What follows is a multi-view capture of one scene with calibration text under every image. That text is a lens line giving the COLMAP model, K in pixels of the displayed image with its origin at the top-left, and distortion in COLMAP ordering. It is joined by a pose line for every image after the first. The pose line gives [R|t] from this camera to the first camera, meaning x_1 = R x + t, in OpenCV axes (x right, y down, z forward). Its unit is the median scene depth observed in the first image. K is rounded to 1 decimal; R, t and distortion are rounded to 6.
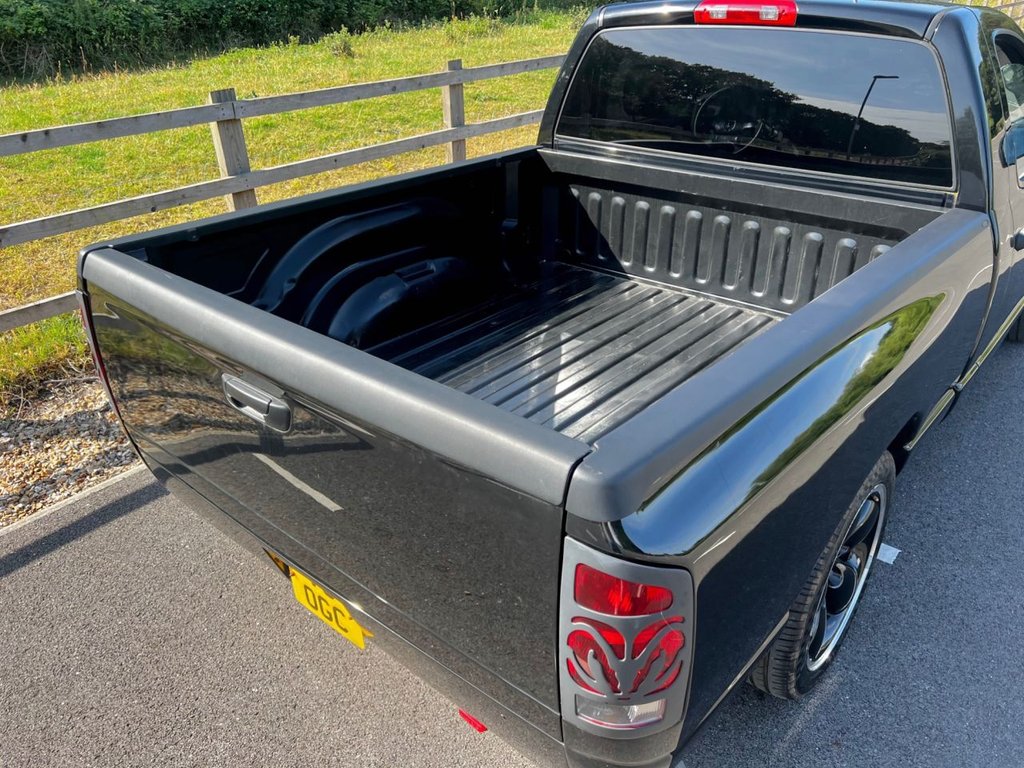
lens RADIAL K [[706.8, 0, 510.9], [0, 706.8, 369.5], [0, 0, 1]] dist [0.028923, -0.008035]
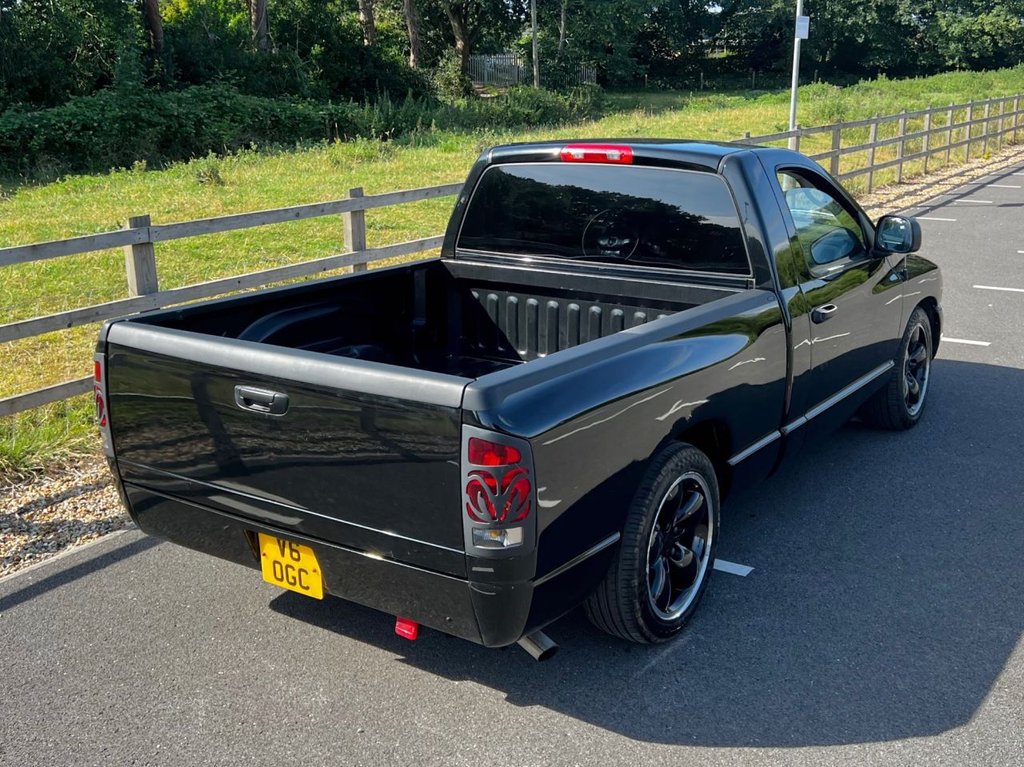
lens RADIAL K [[1070.0, 0, 478.9], [0, 1070.0, 359.8], [0, 0, 1]] dist [0.085718, -0.167973]
pose [[0.997303, -0.019254, 0.070822, -0.028804], [0.036116, 0.968801, -0.245193, 0.281404], [-0.063891, 0.247090, 0.966884, -0.660378]]
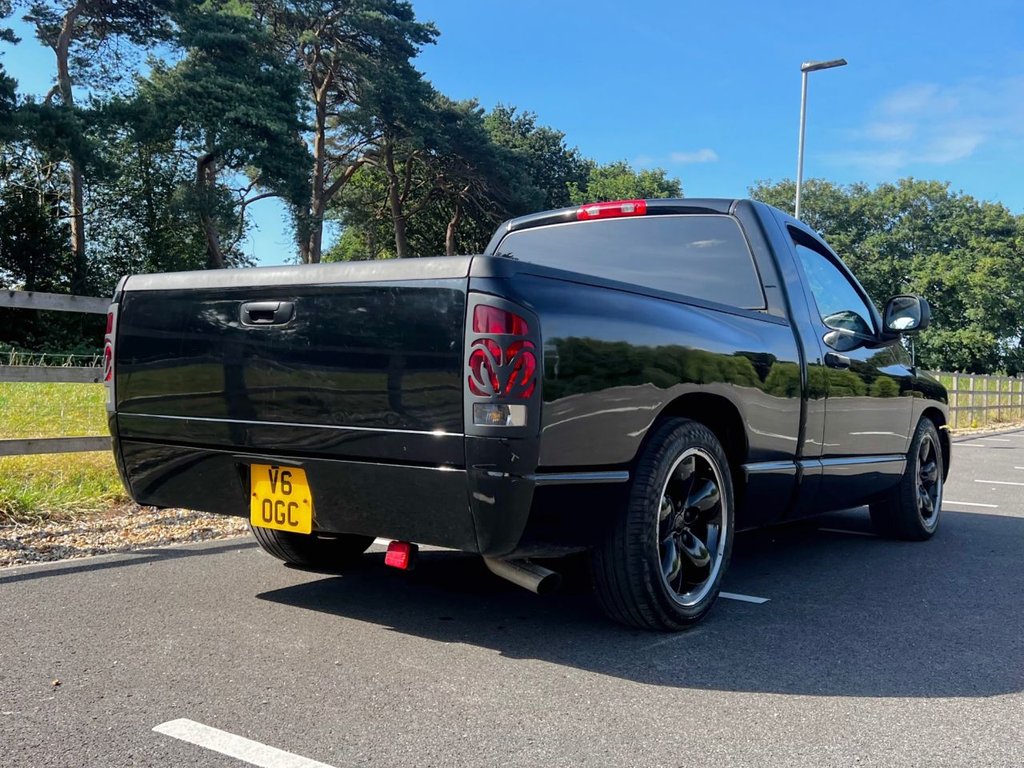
lens RADIAL K [[989.5, 0, 466.9], [0, 989.5, 419.6], [0, 0, 1]] dist [0.070711, -0.121378]
pose [[0.998169, 0.046695, 0.038458, -0.004201], [-0.023417, 0.884435, -0.466076, 0.623894], [-0.055777, 0.464322, 0.883908, -0.402569]]
